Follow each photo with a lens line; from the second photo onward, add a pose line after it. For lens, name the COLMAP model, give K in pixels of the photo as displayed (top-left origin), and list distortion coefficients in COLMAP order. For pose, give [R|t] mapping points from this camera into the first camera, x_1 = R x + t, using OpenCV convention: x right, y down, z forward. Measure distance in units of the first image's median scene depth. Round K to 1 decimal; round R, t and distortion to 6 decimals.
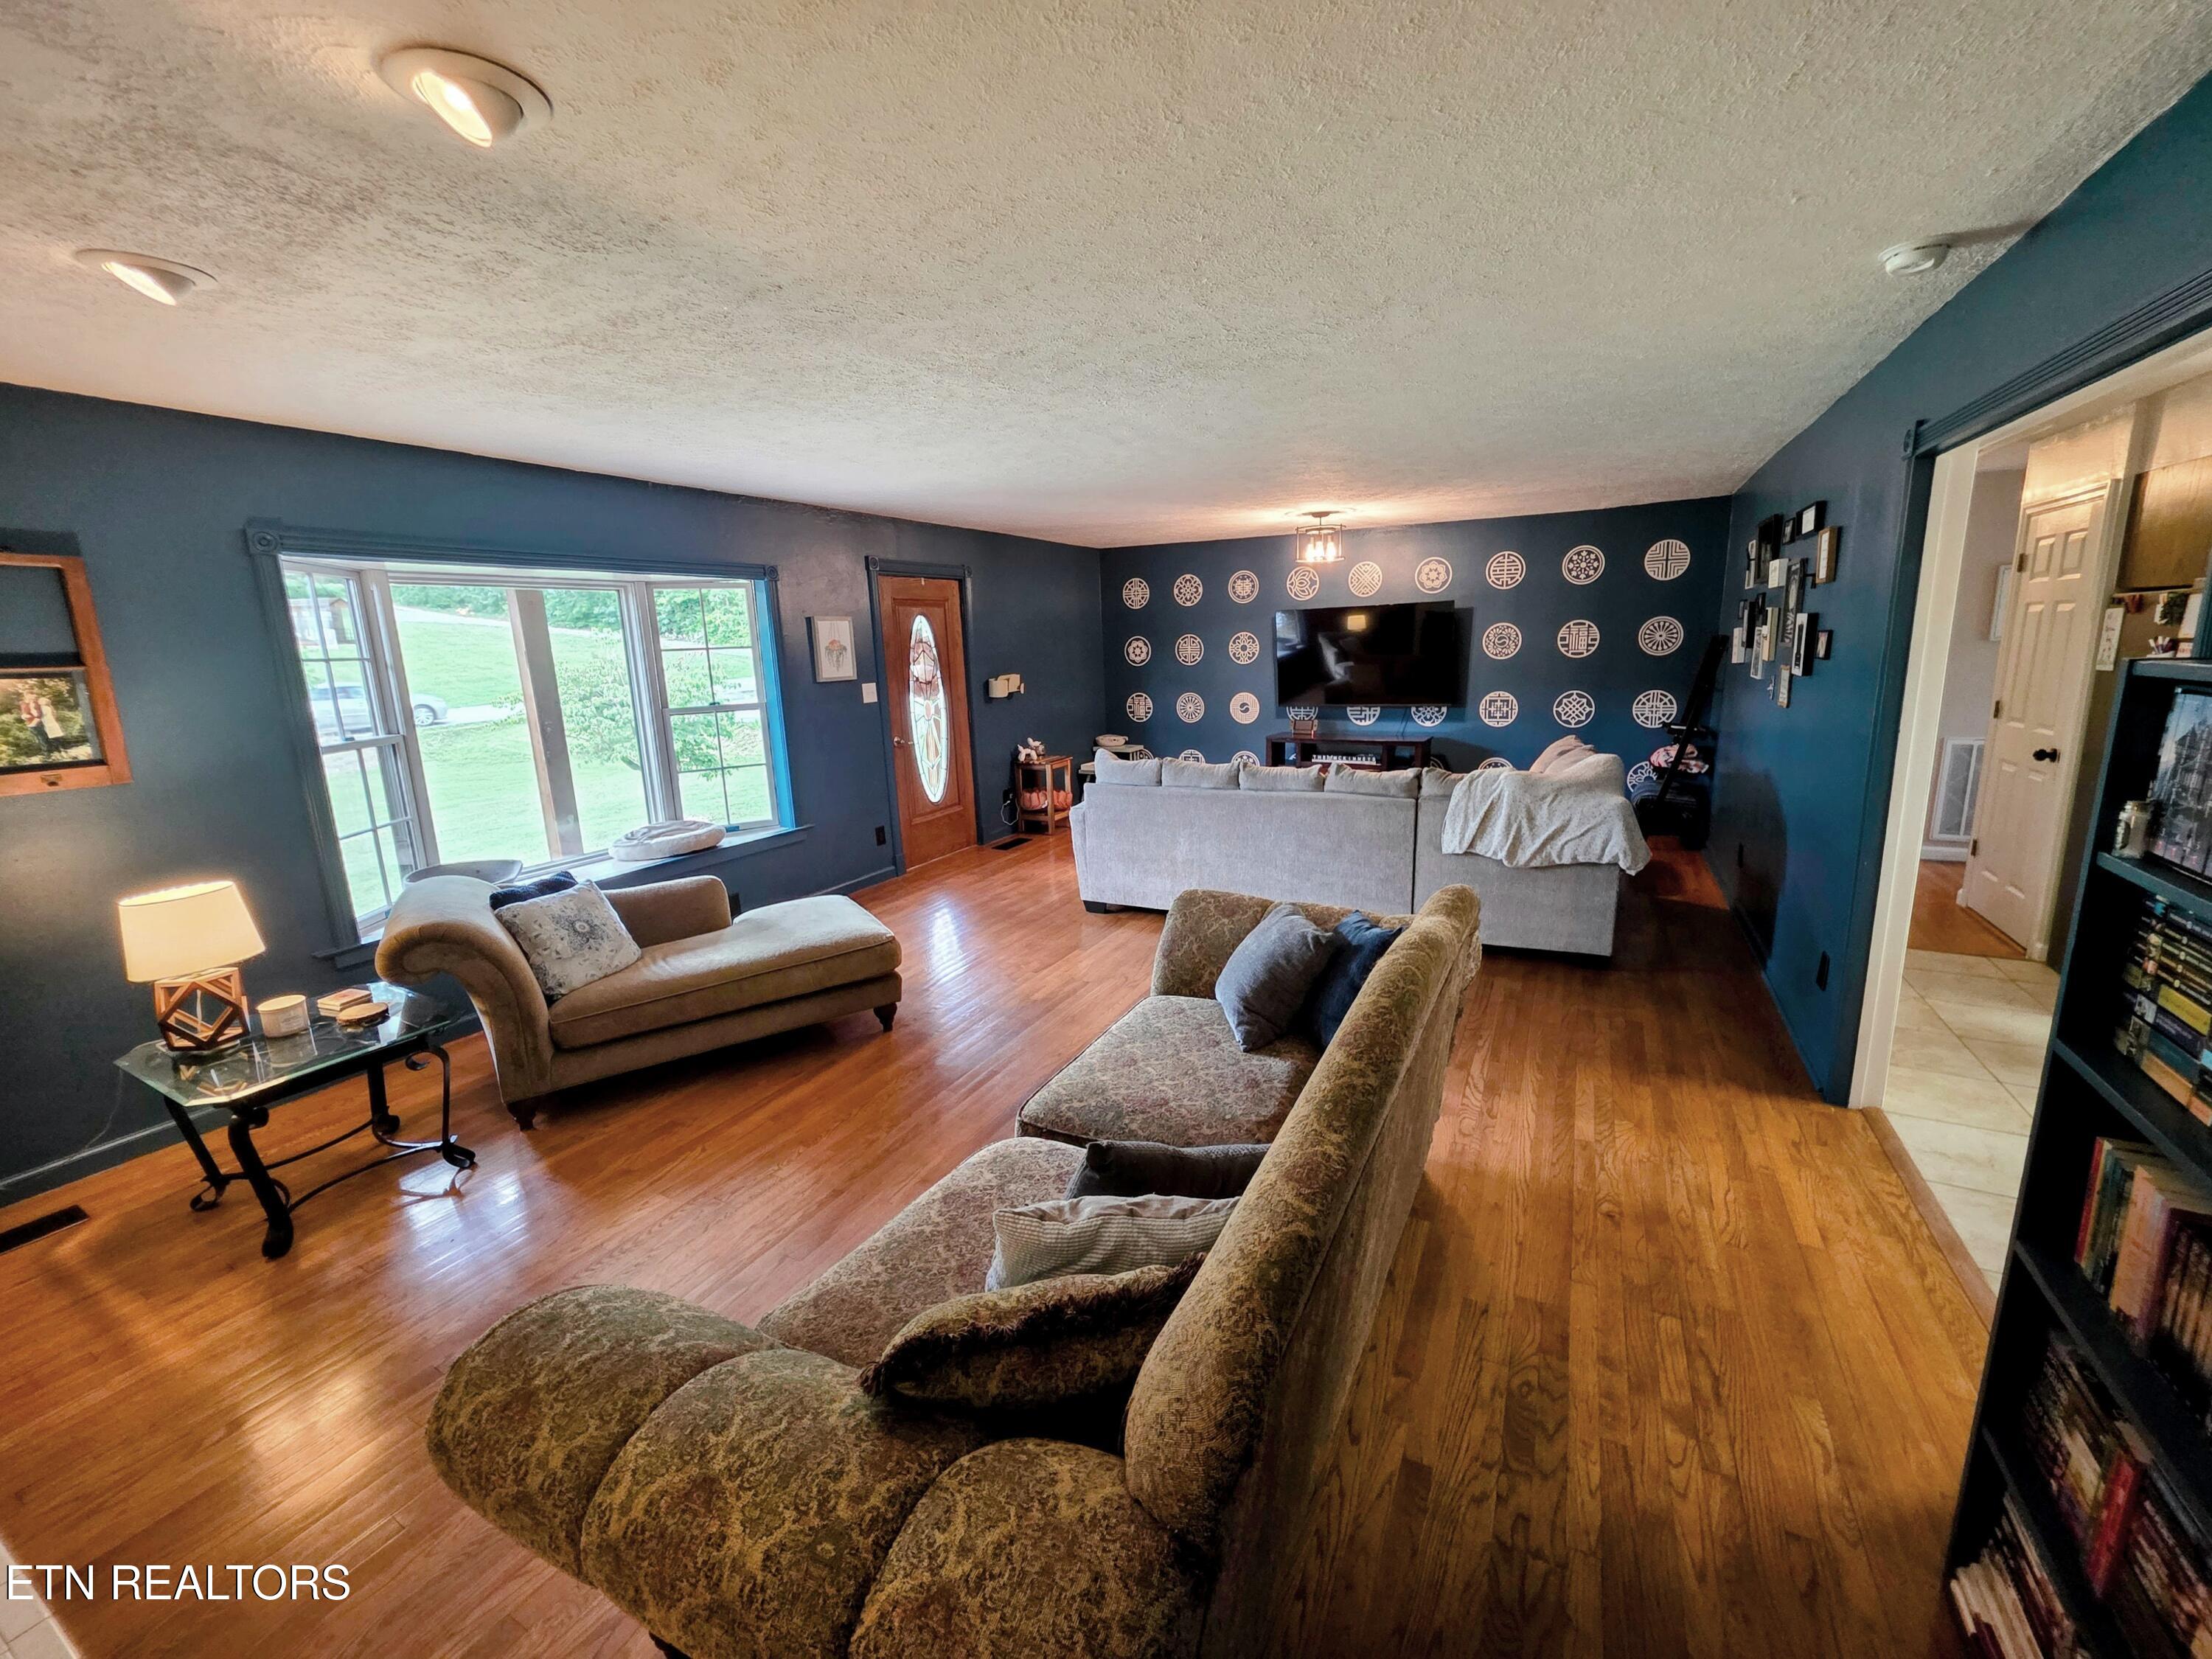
lens RADIAL K [[888.9, 0, 1108.5], [0, 888.9, 813.9], [0, 0, 1]] dist [0.003793, -0.002043]
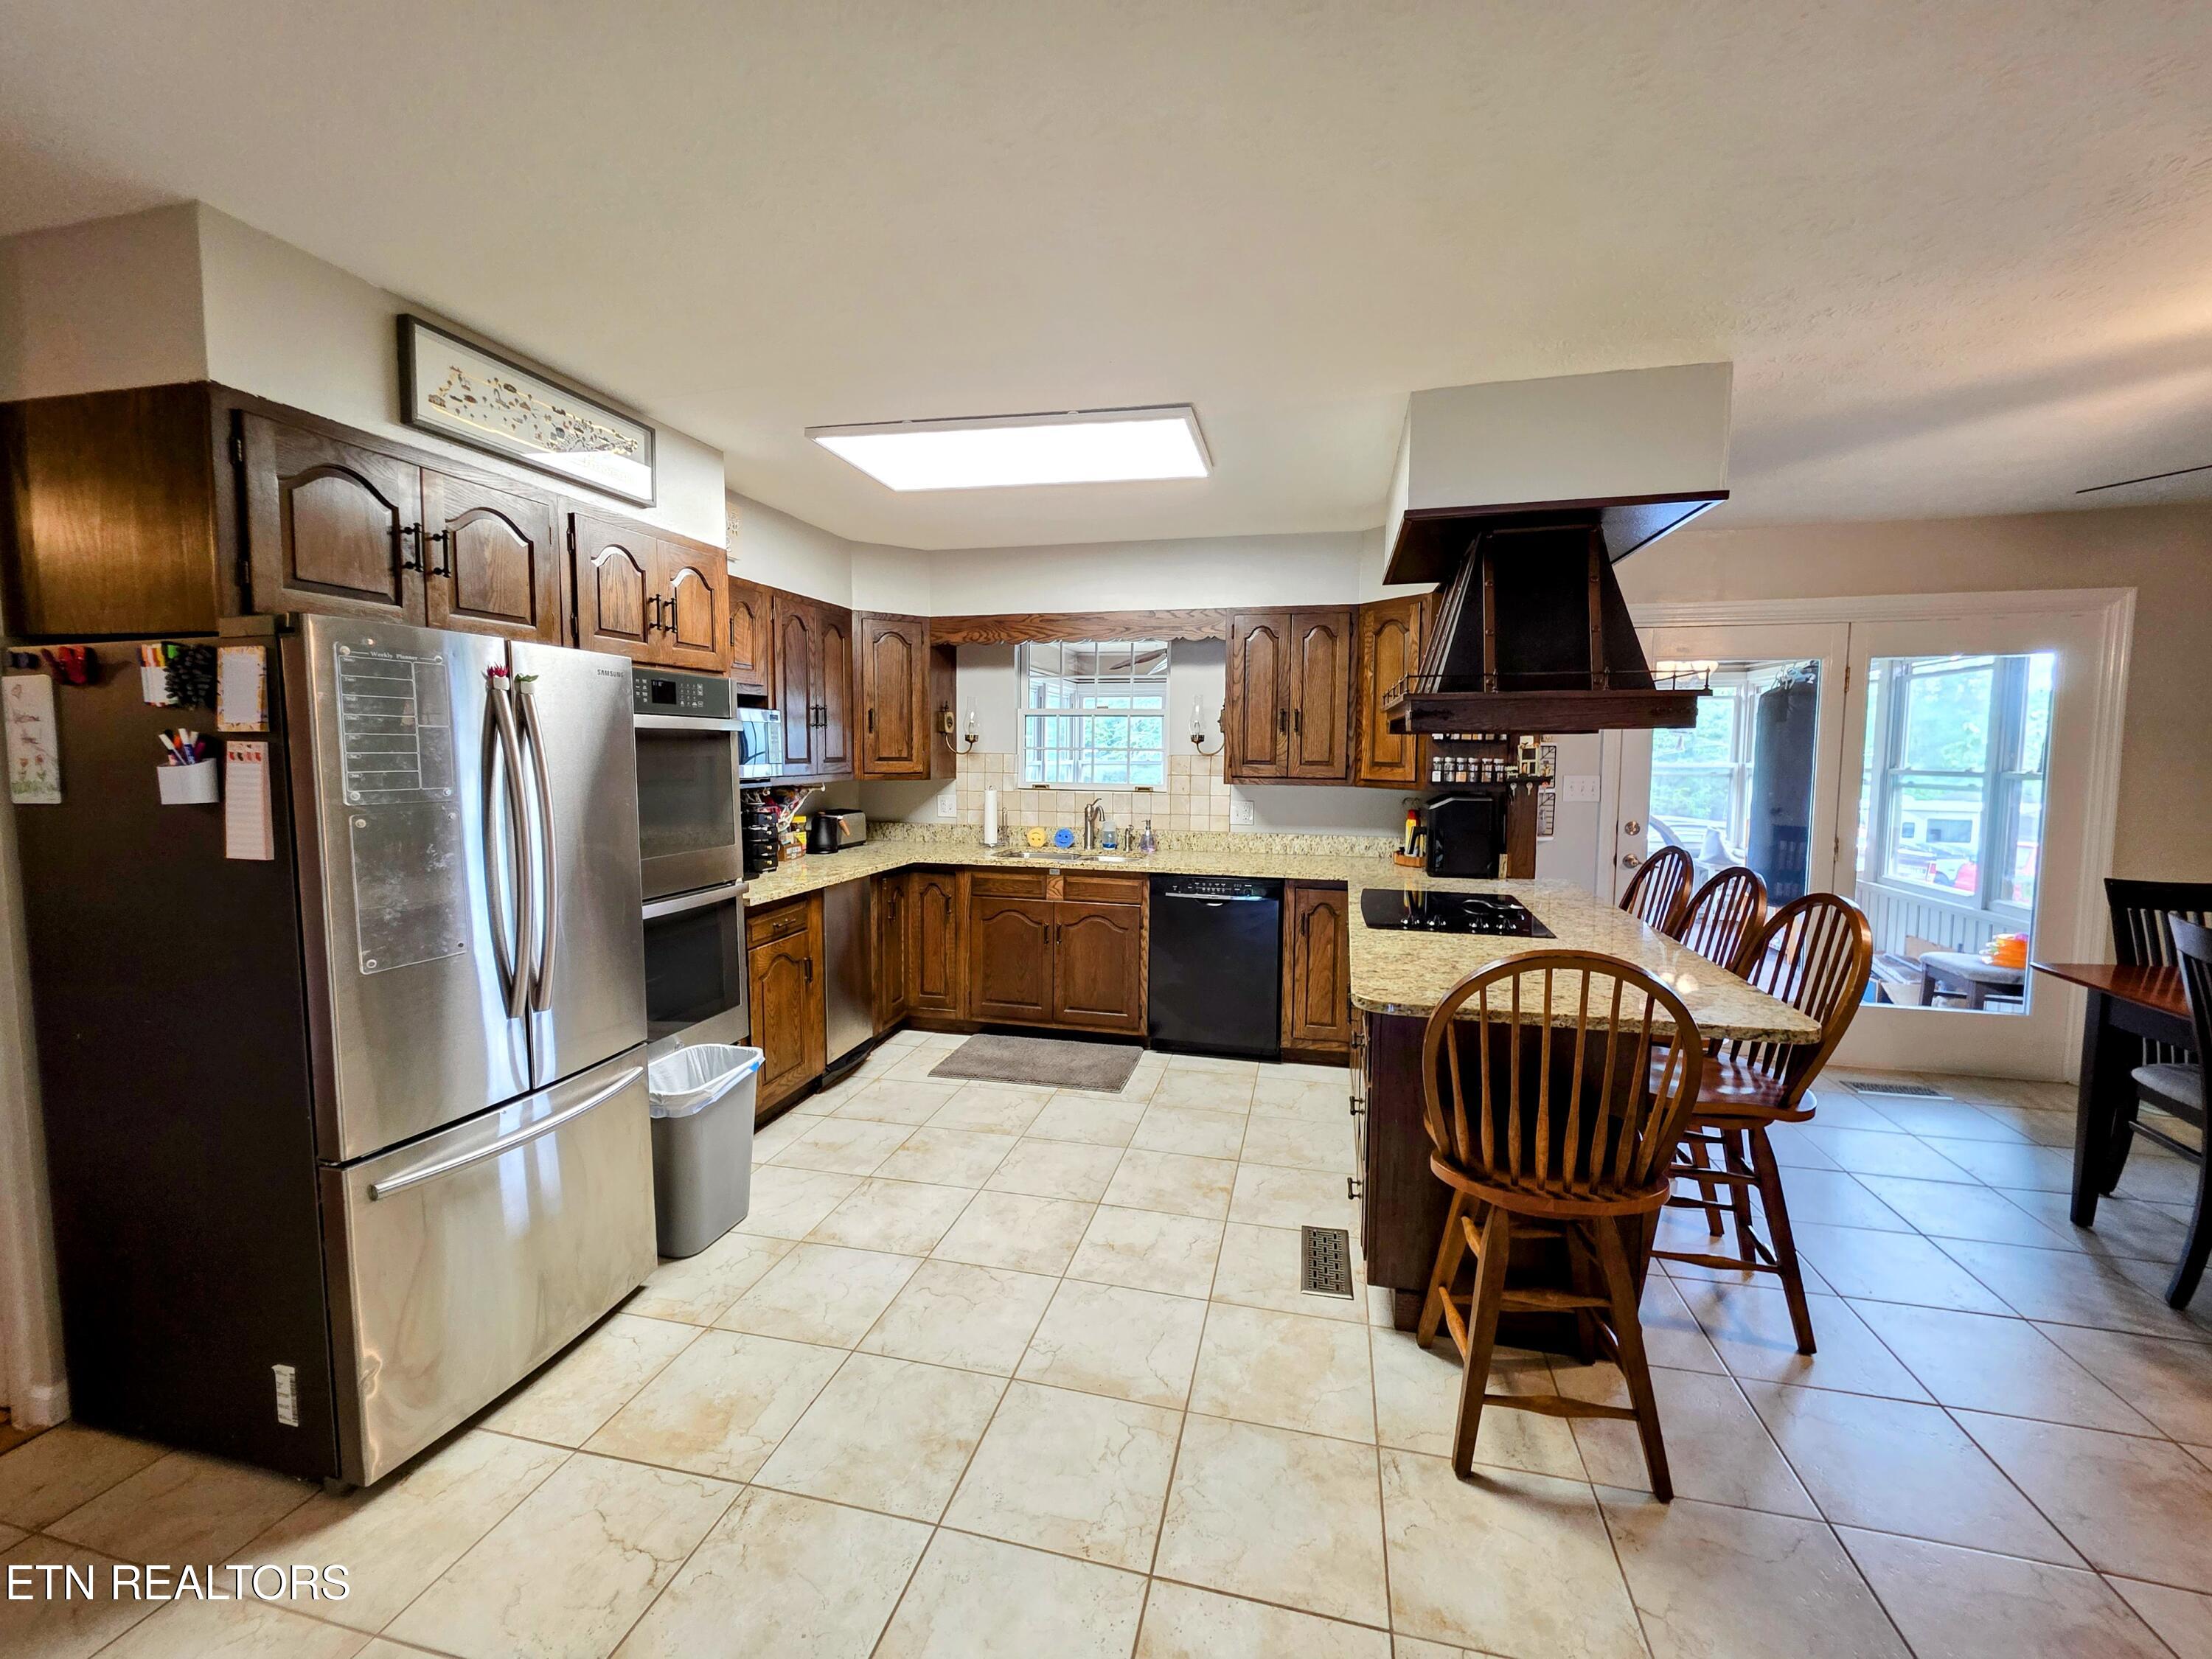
lens RADIAL K [[888.9, 0, 1105.9], [0, 888.9, 816.6], [0, 0, 1]] dist [0.003793, -0.002043]
pose [[-0.243684, -0.036516, 0.969167, 0.288889], [0.191492, 0.977808, 0.084989, -0.047768], [-0.950762, 0.206298, -0.231284, 0.317442]]
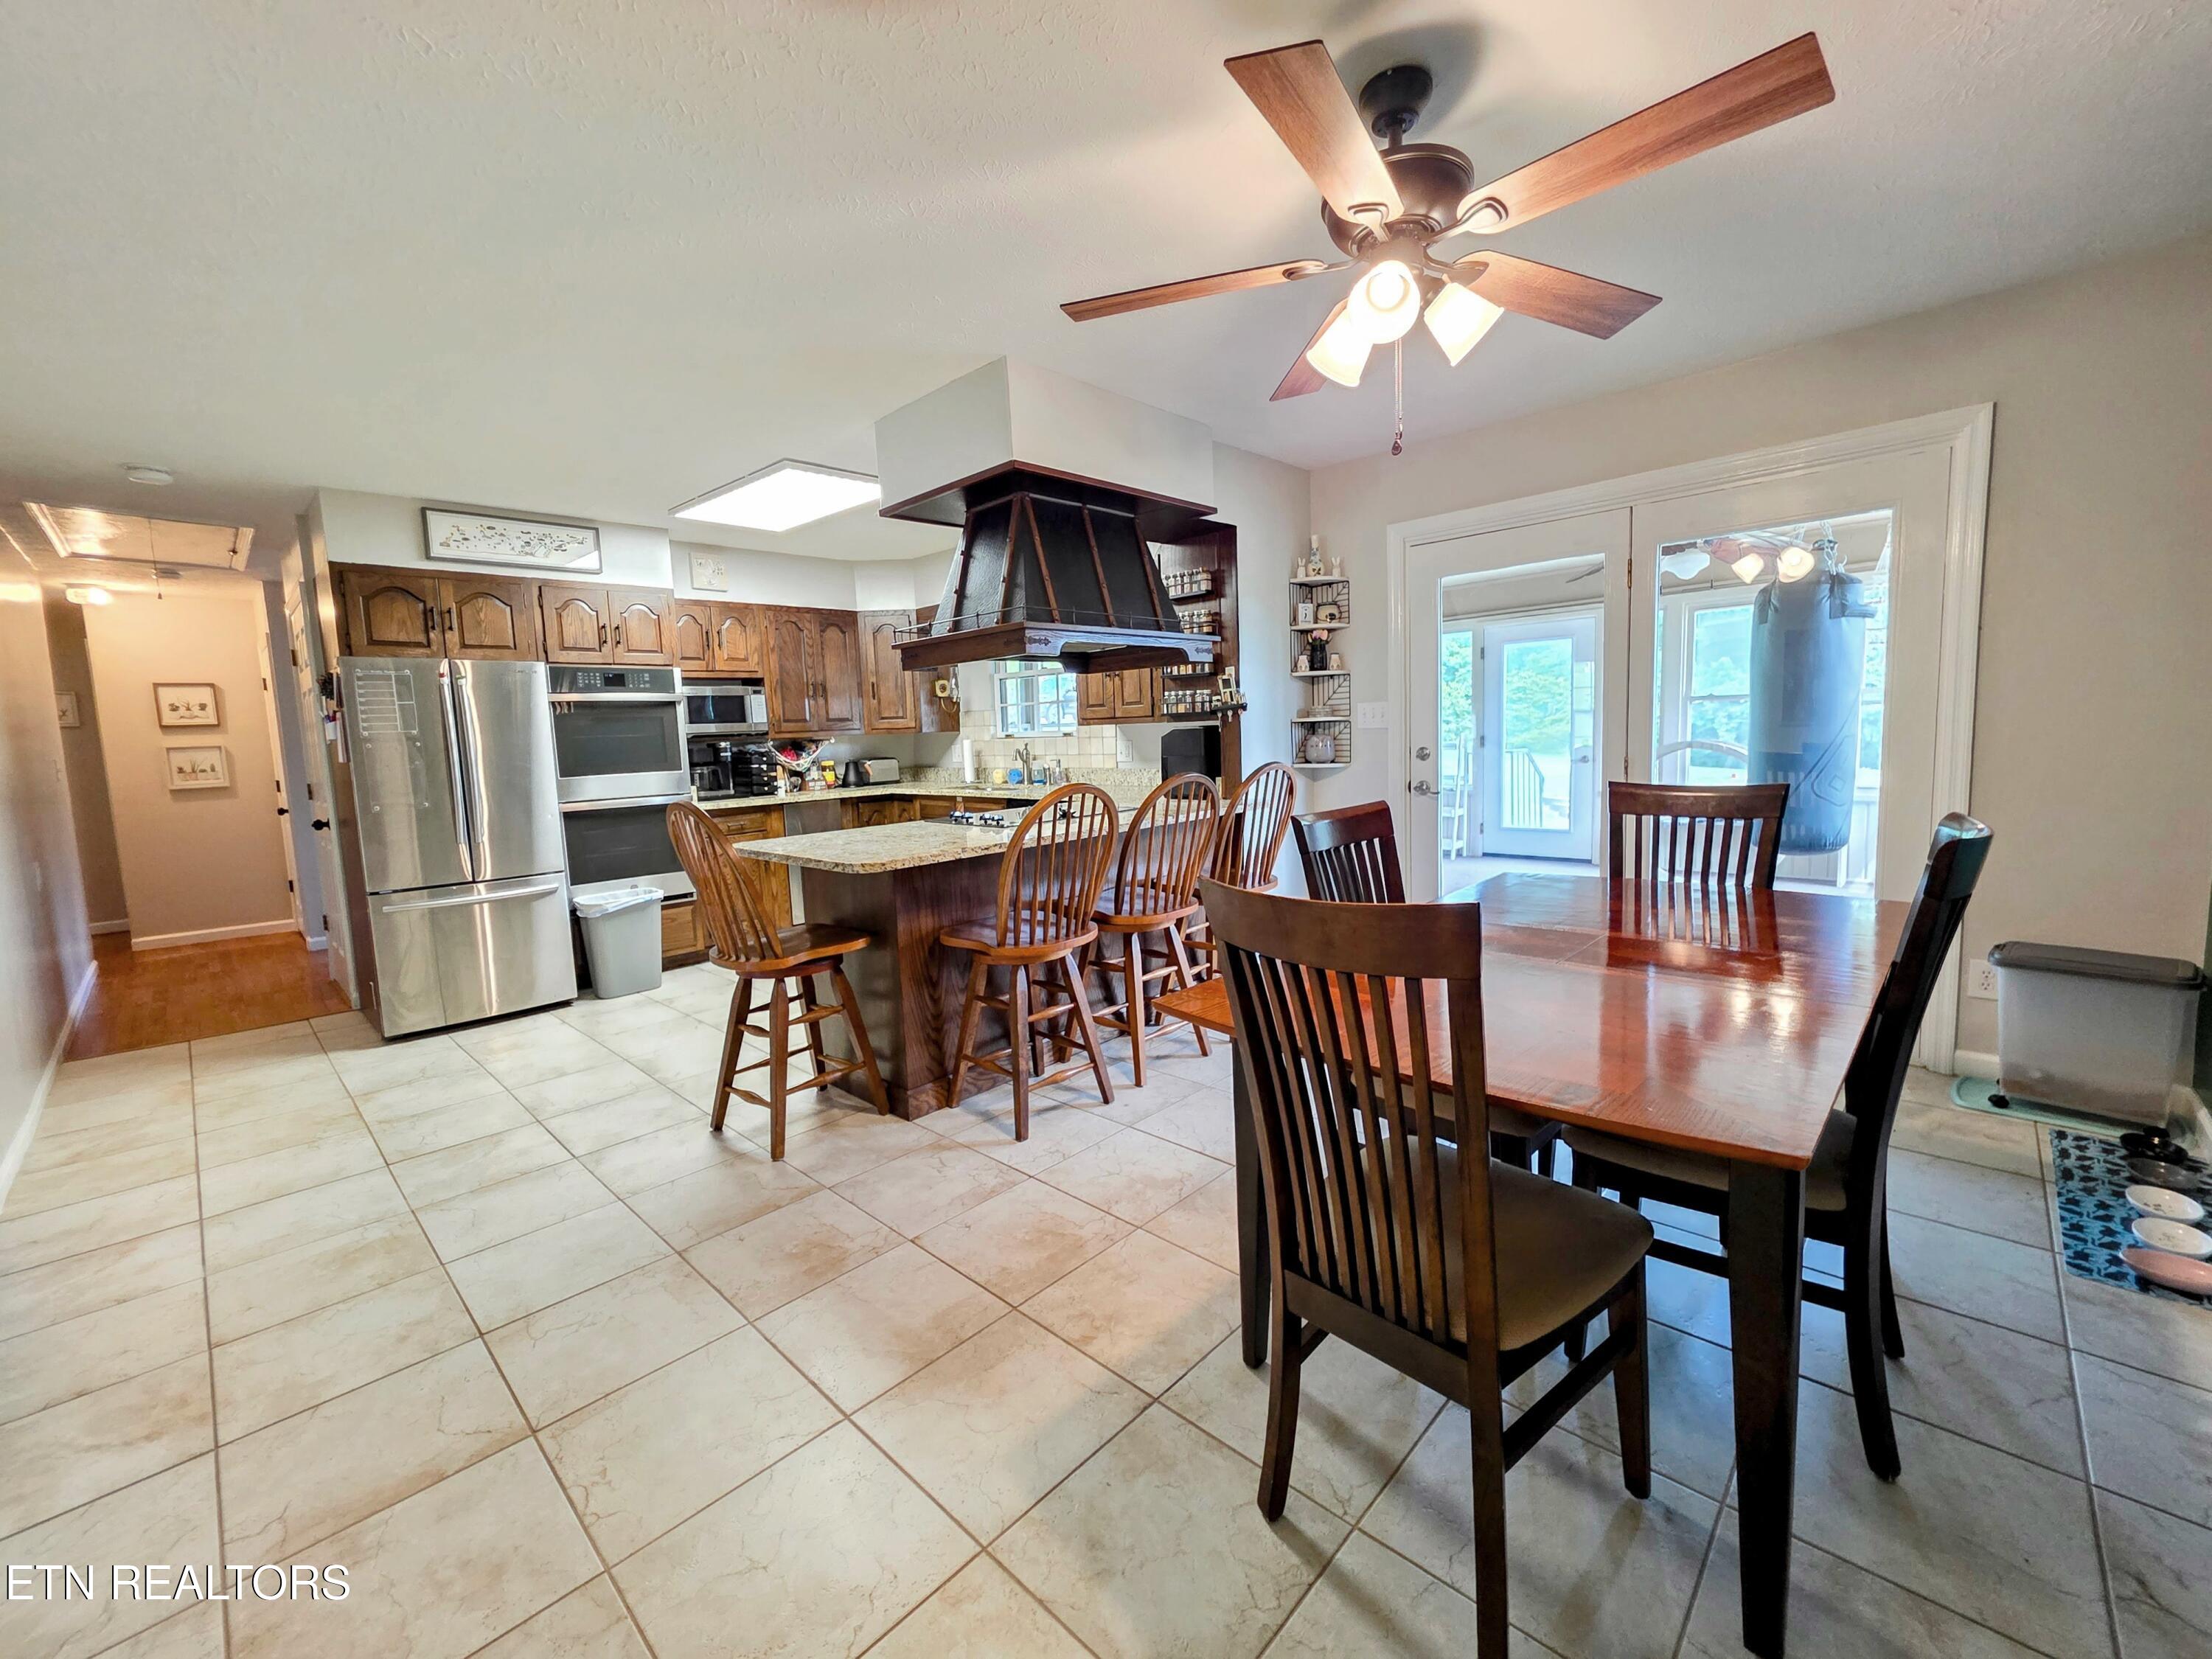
lens RADIAL K [[888.9, 0, 1110.1], [0, 888.9, 821.1], [0, 0, 1]] dist [0.003793, -0.002043]
pose [[0.272761, -0.068683, 0.959627, 0.159867], [0.212647, 0.977083, 0.009490, 0.078214], [-0.938287, 0.201473, 0.281115, -0.139523]]
